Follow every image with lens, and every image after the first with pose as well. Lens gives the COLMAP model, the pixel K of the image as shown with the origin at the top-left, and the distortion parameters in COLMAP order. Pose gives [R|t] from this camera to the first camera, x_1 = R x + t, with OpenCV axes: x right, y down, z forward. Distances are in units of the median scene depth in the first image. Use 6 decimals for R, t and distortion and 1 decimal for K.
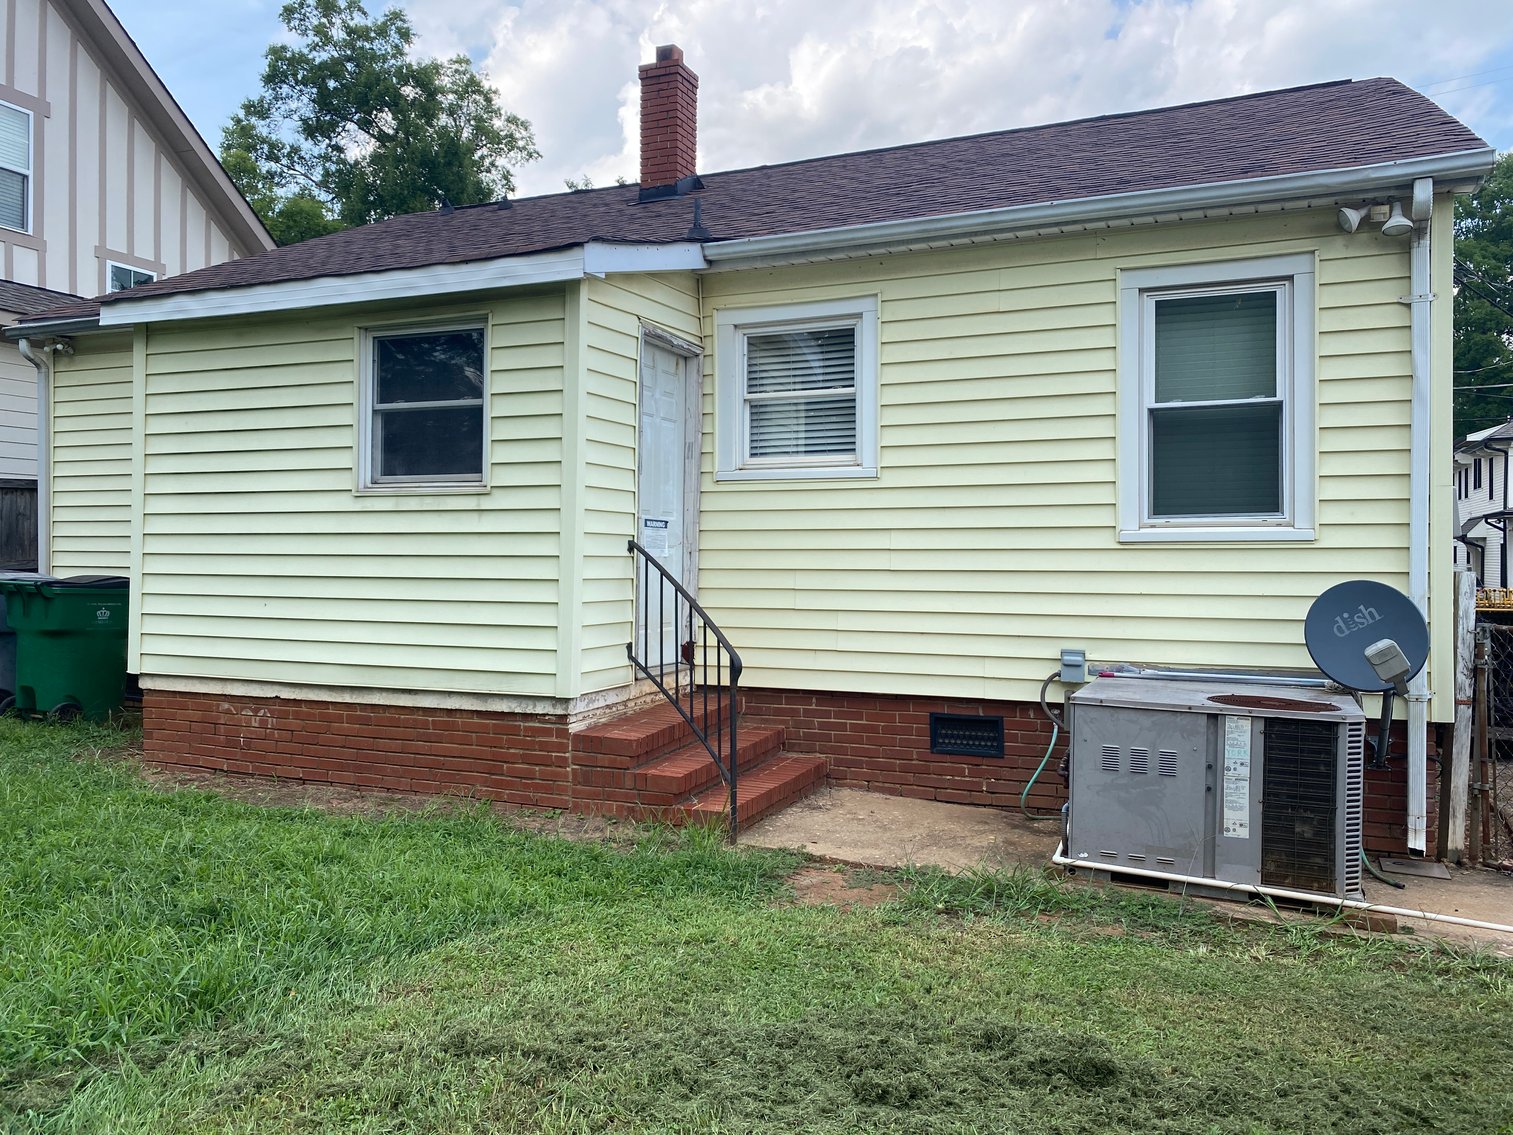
lens RADIAL K [[1176.0, 0, 751.4], [0, 1176.0, 568.4], [0, 0, 1]] dist [0.015536, -0.030688]
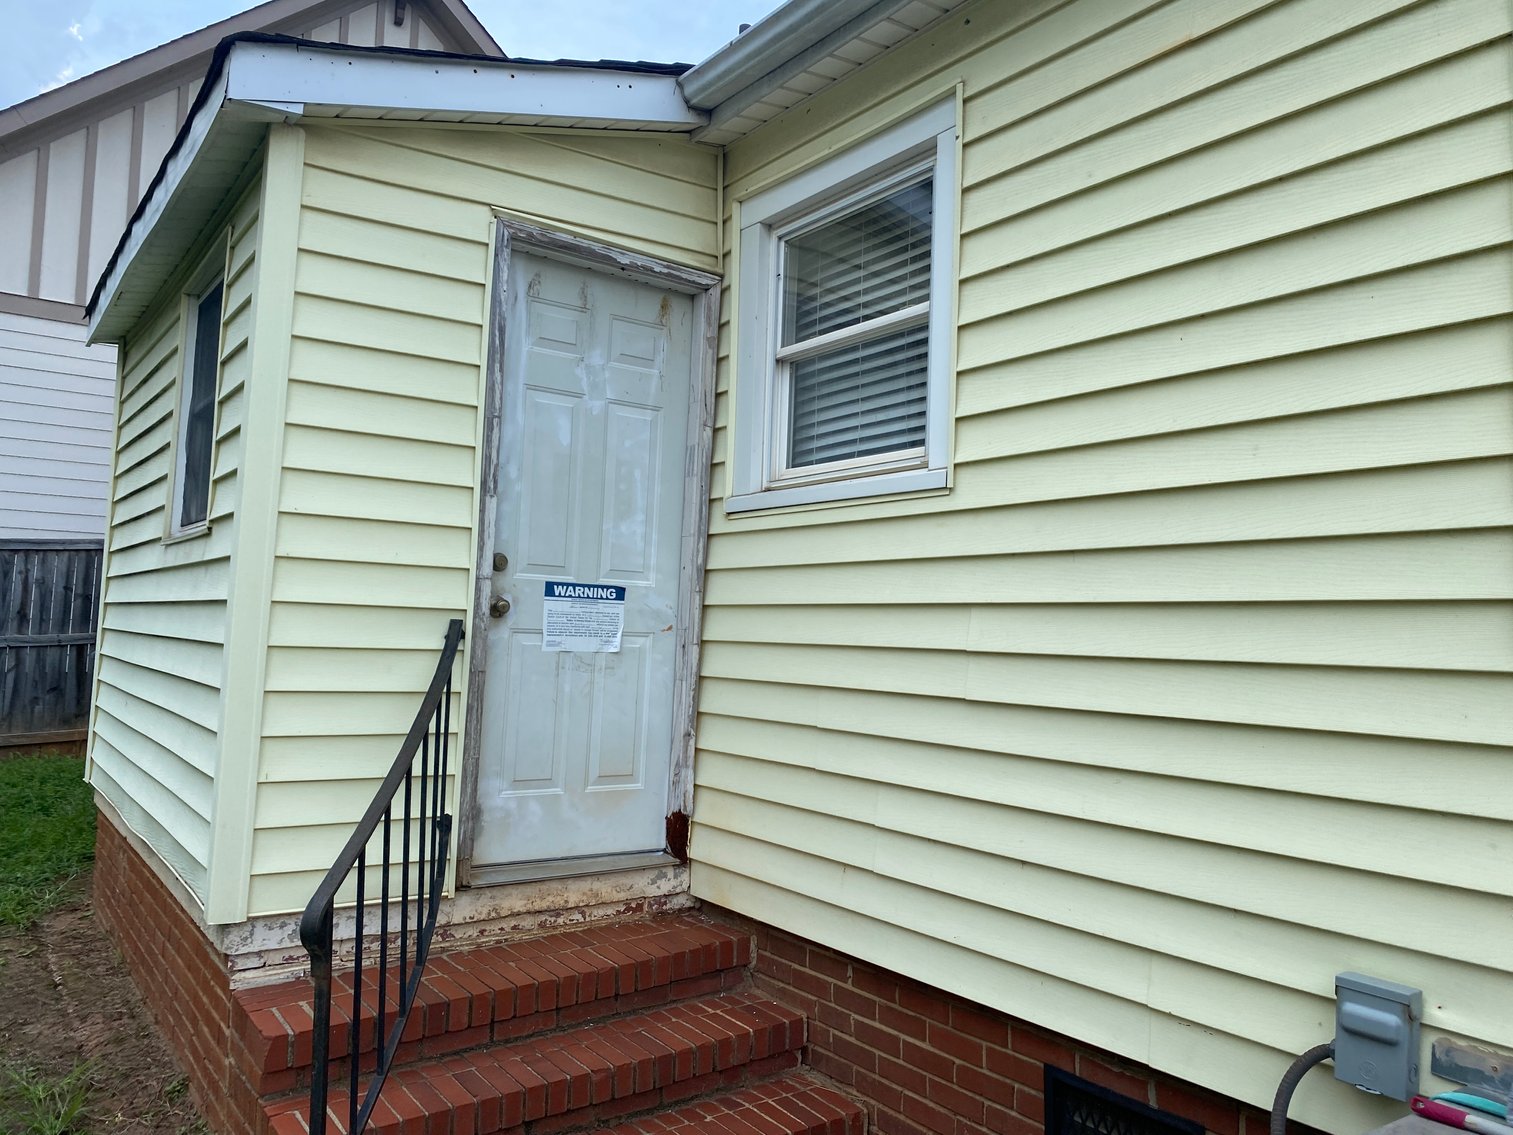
lens RADIAL K [[1176.0, 0, 759.0], [0, 1176.0, 558.5], [0, 0, 1]] dist [0.015536, -0.030688]
pose [[0.860600, -0.009830, -0.509187, 0.284682], [-0.033467, 0.996561, -0.075803, -0.015865], [0.508181, 0.082277, 0.857311, 0.615692]]
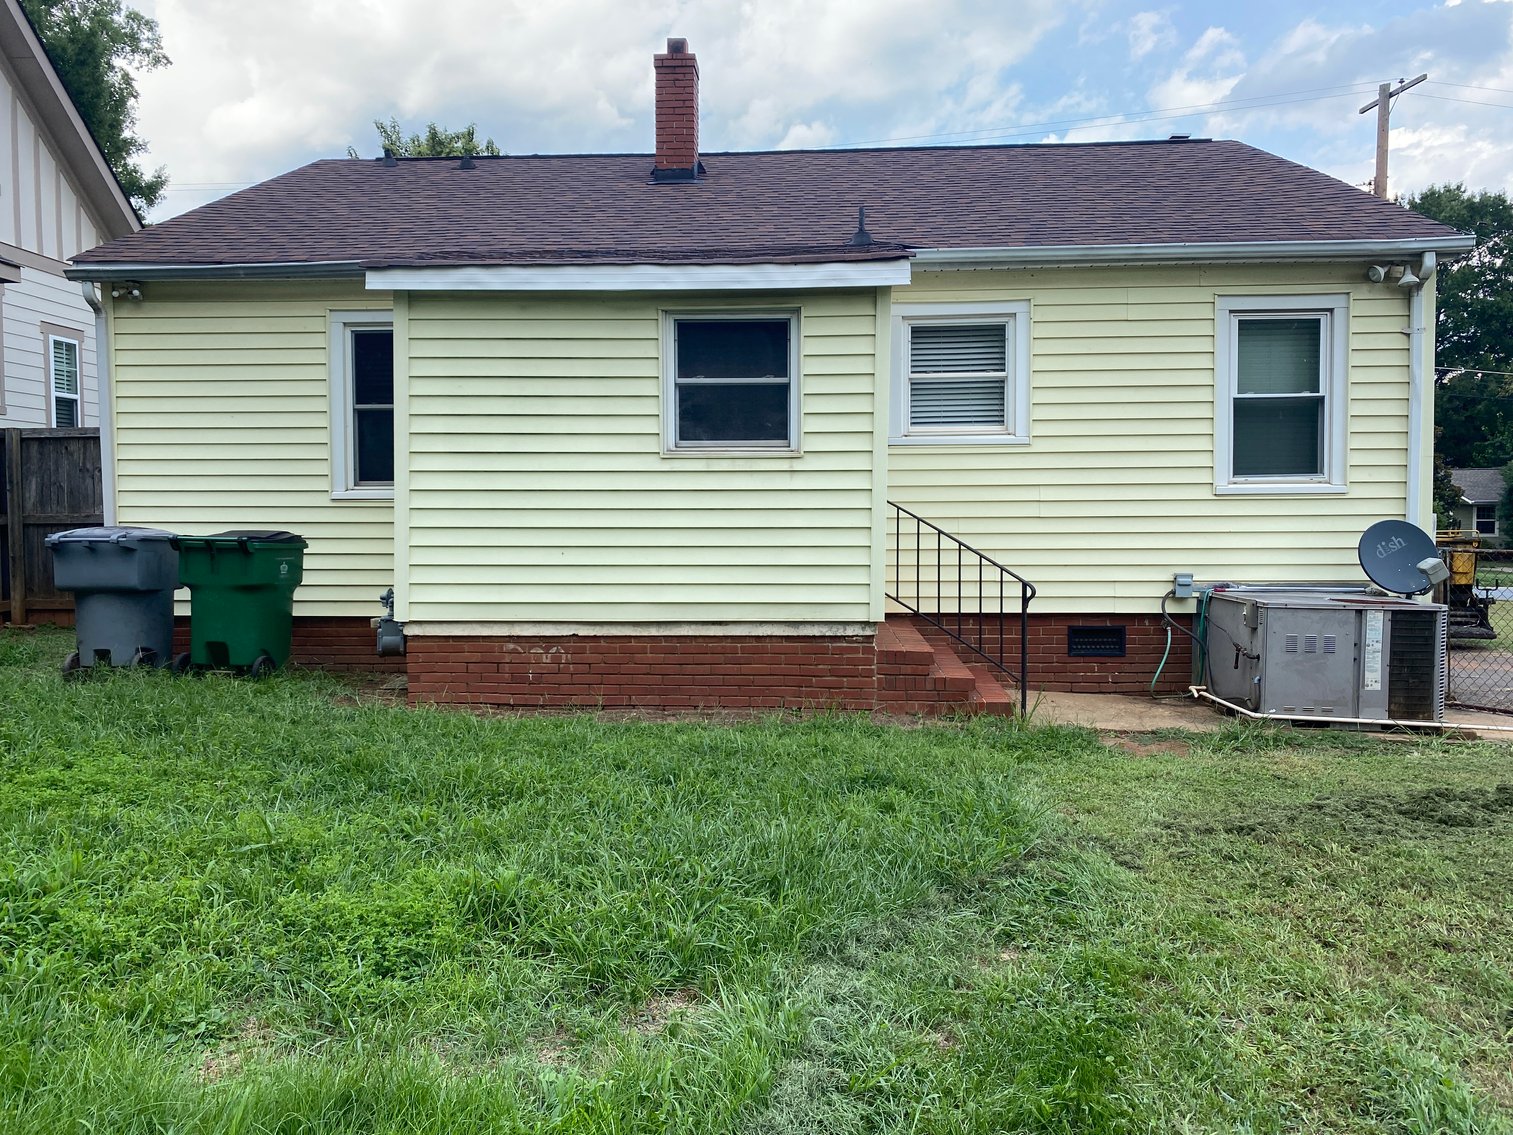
lens RADIAL K [[1176.0, 0, 763.3], [0, 1176.0, 565.4], [0, 0, 1]] dist [0.015536, -0.030688]
pose [[0.942736, -0.024041, 0.332671, -0.628333], [0.010120, 0.999001, 0.043516, -0.004817], [-0.333385, -0.037658, 0.942038, -0.123506]]
